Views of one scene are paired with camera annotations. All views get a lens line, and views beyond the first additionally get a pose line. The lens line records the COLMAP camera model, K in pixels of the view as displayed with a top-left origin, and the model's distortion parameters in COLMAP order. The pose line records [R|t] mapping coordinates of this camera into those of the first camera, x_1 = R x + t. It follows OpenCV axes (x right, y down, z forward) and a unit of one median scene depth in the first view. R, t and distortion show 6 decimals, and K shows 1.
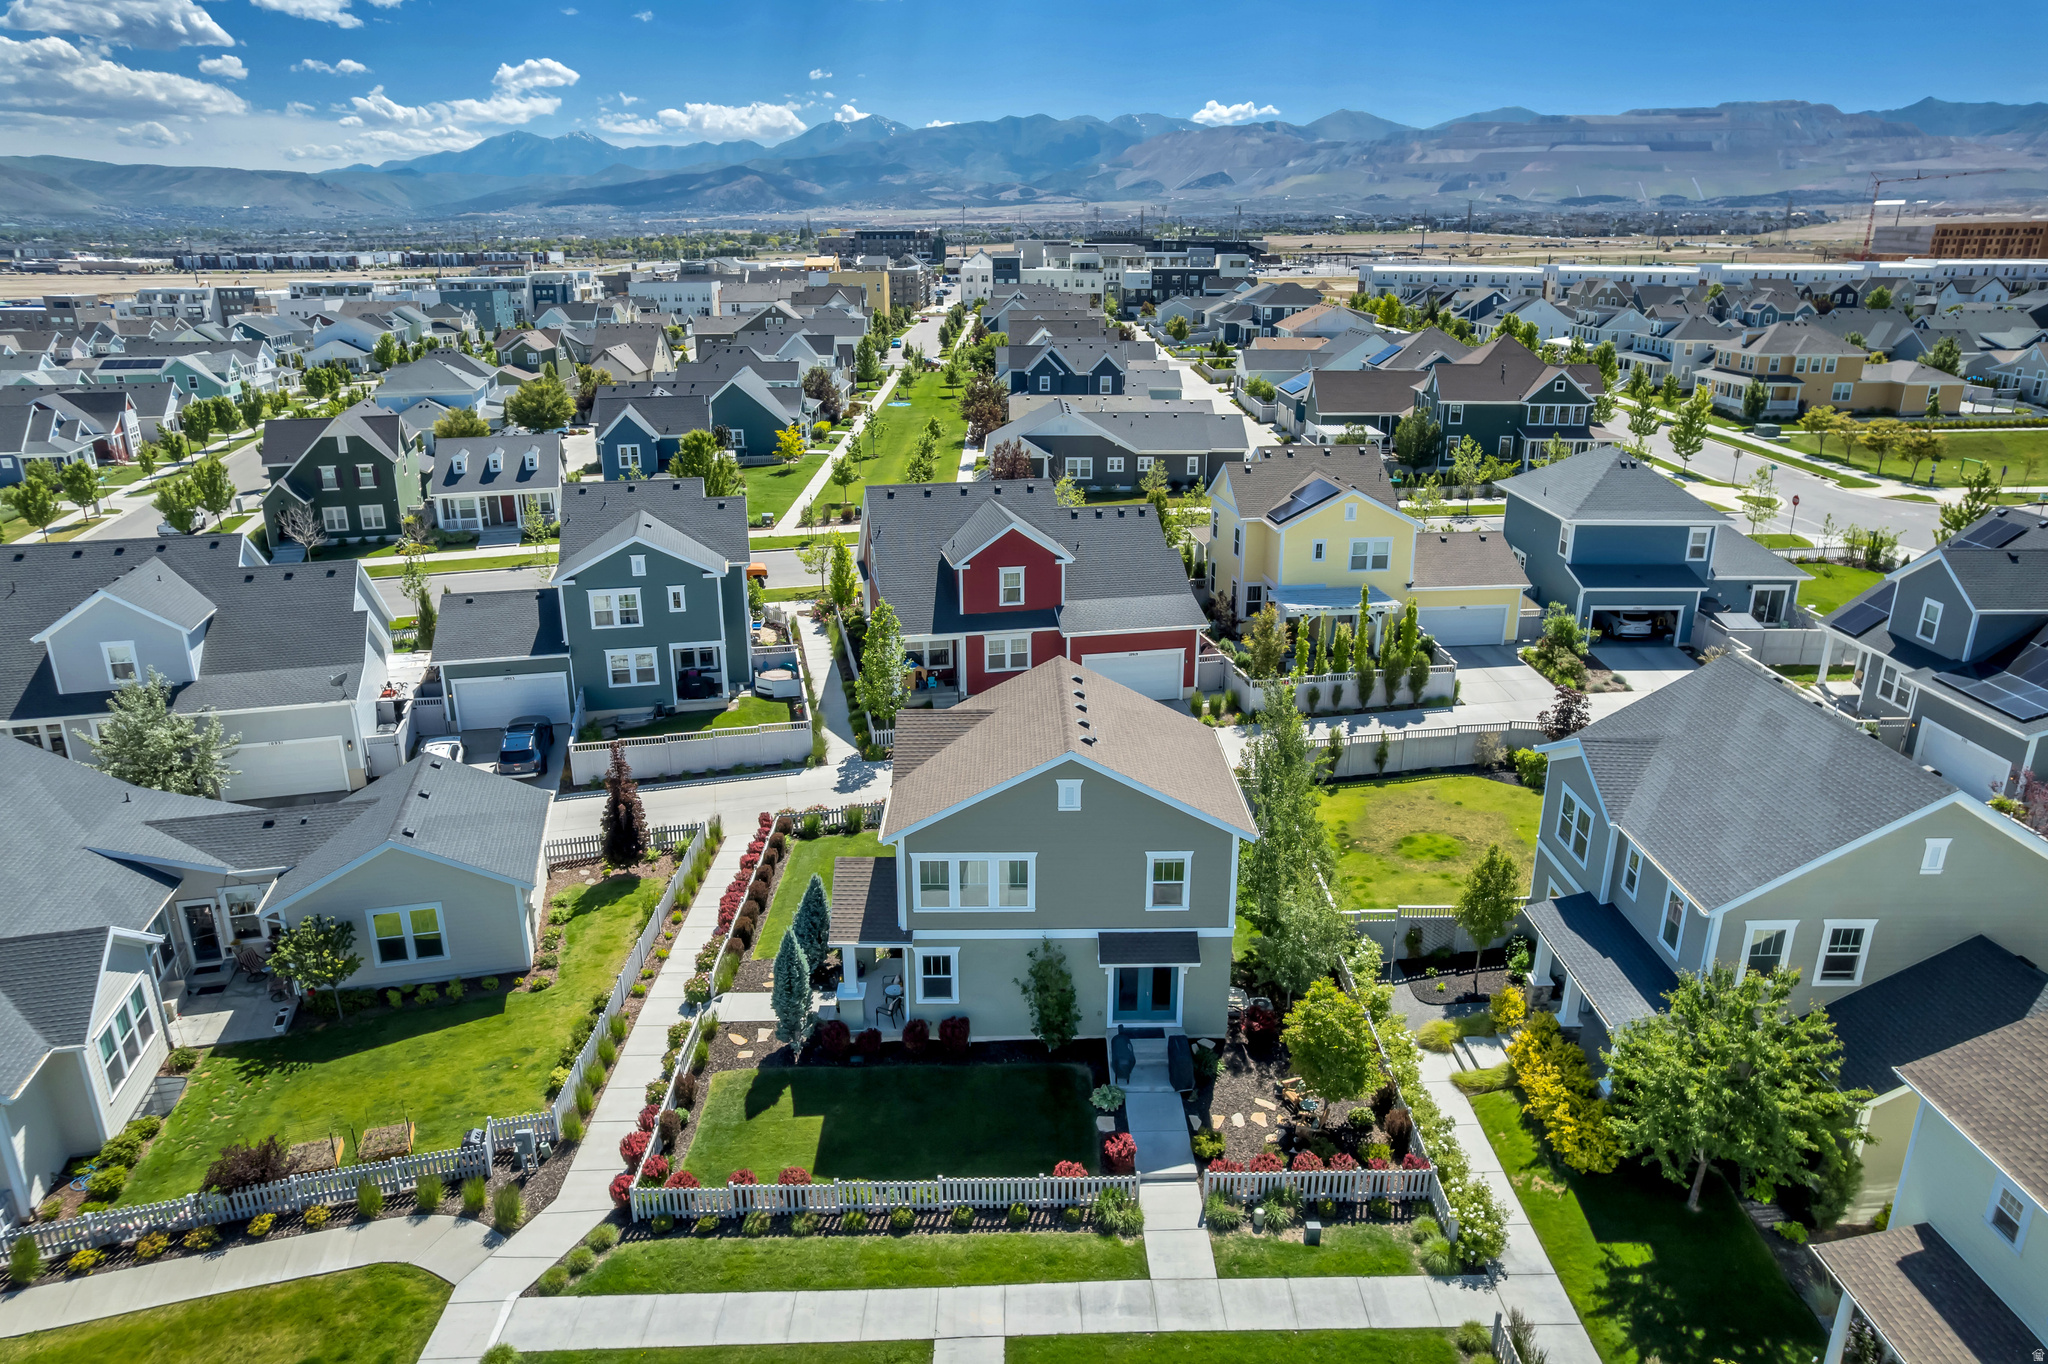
lens RADIAL K [[1319.6, 0, 1034.9], [0, 1319.6, 680.1], [0, 0, 1]] dist [-0.081119, 0.074871]
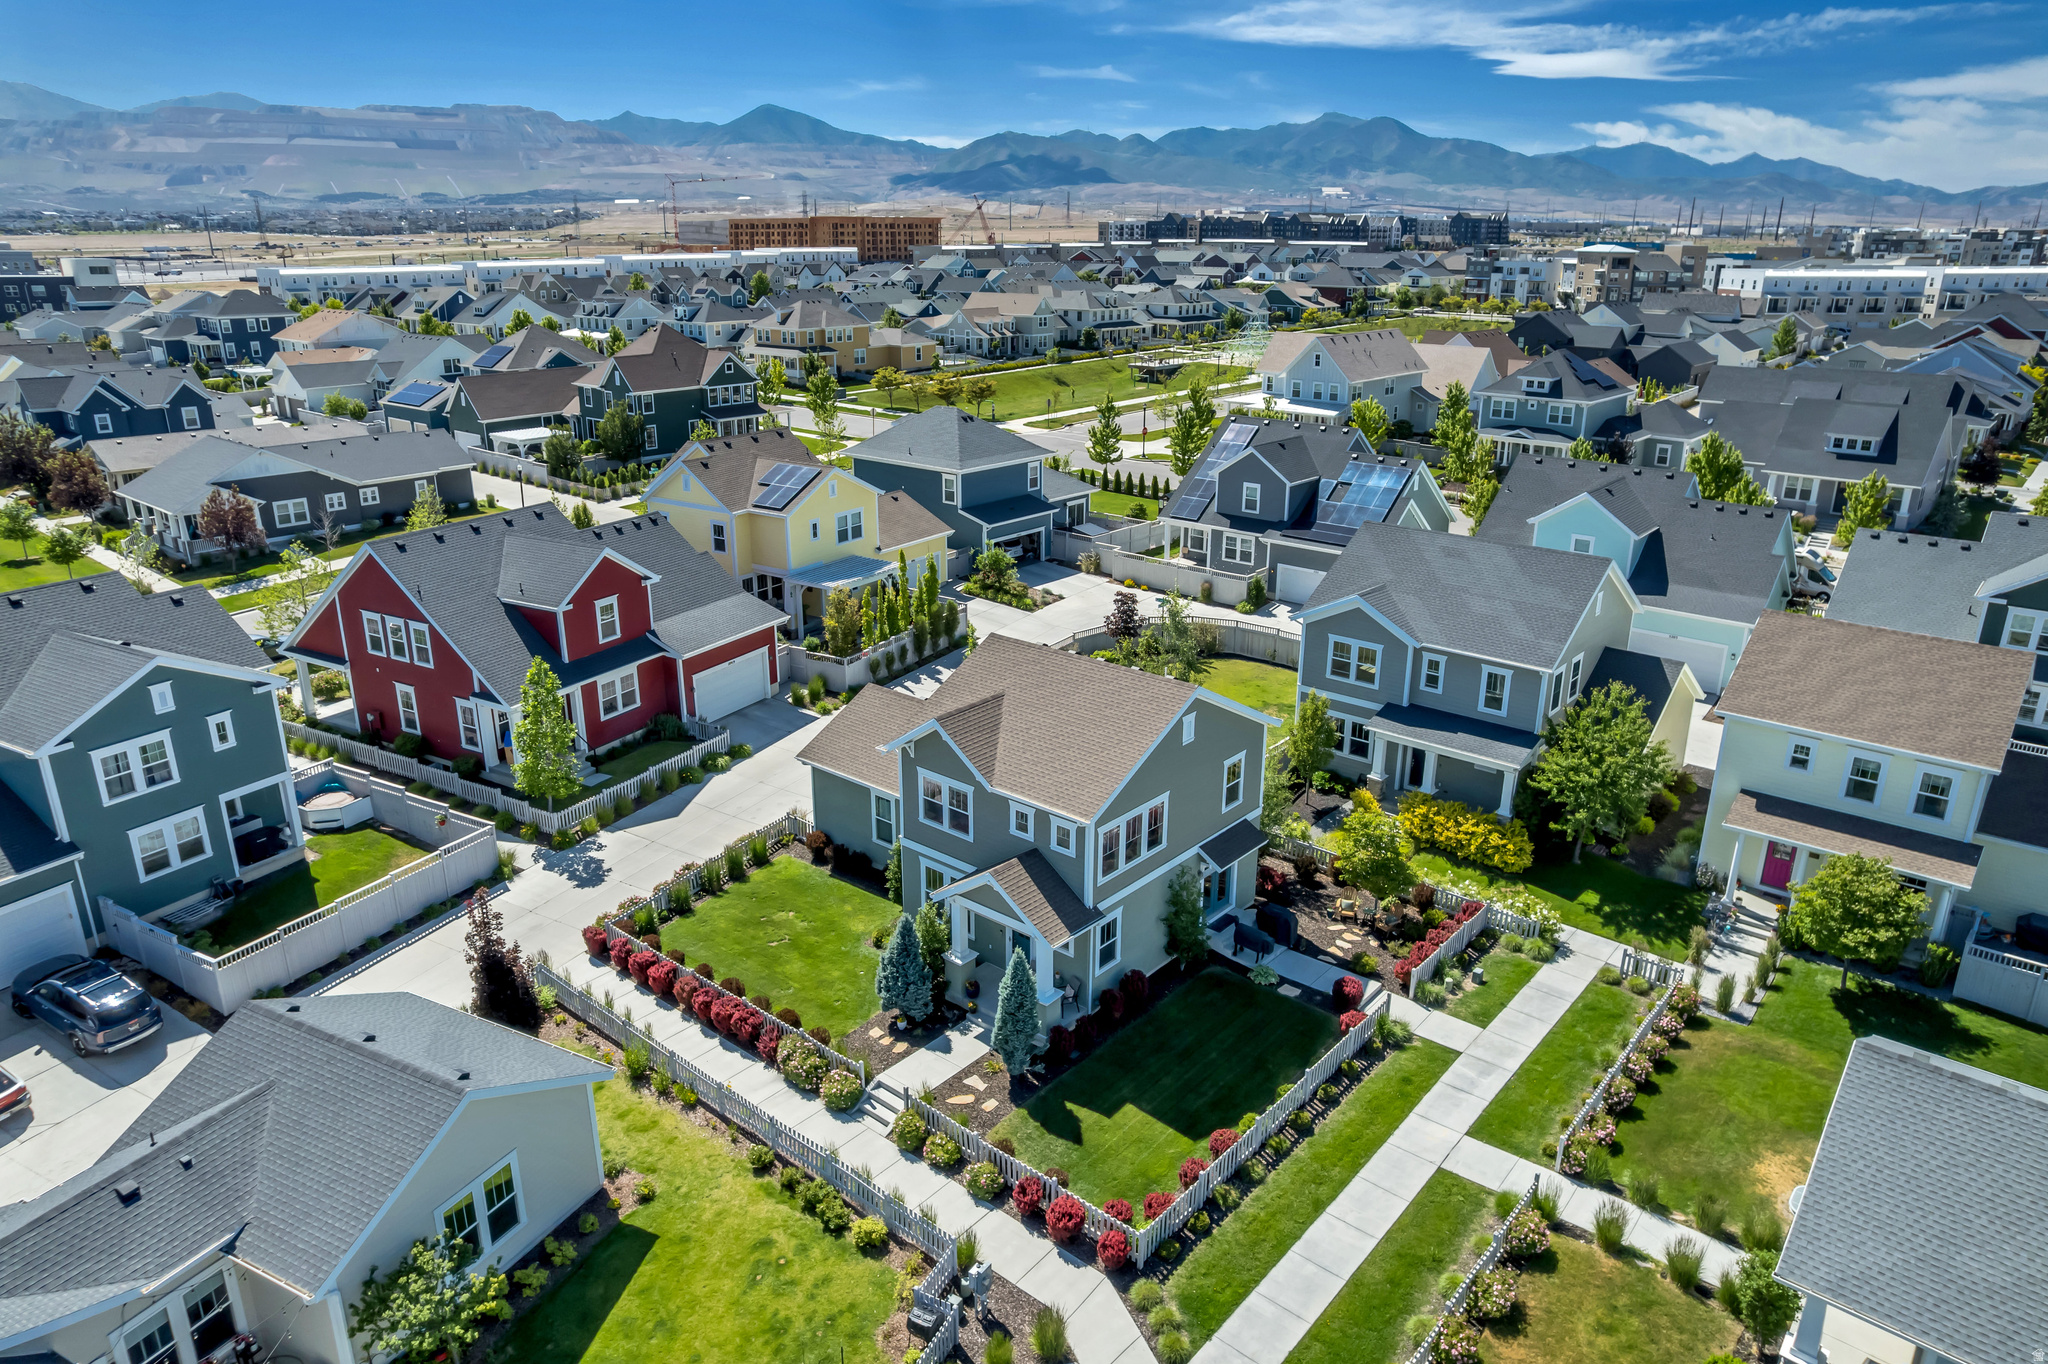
lens RADIAL K [[1319.6, 0, 1034.9], [0, 1319.6, 680.1], [0, 0, 1]] dist [-0.081119, 0.074871]
pose [[0.658893, -0.241539, 0.712404, -0.198165], [0.240281, 0.965013, 0.104953, -0.023371], [-0.712829, 0.102024, 0.693878, 0.077421]]
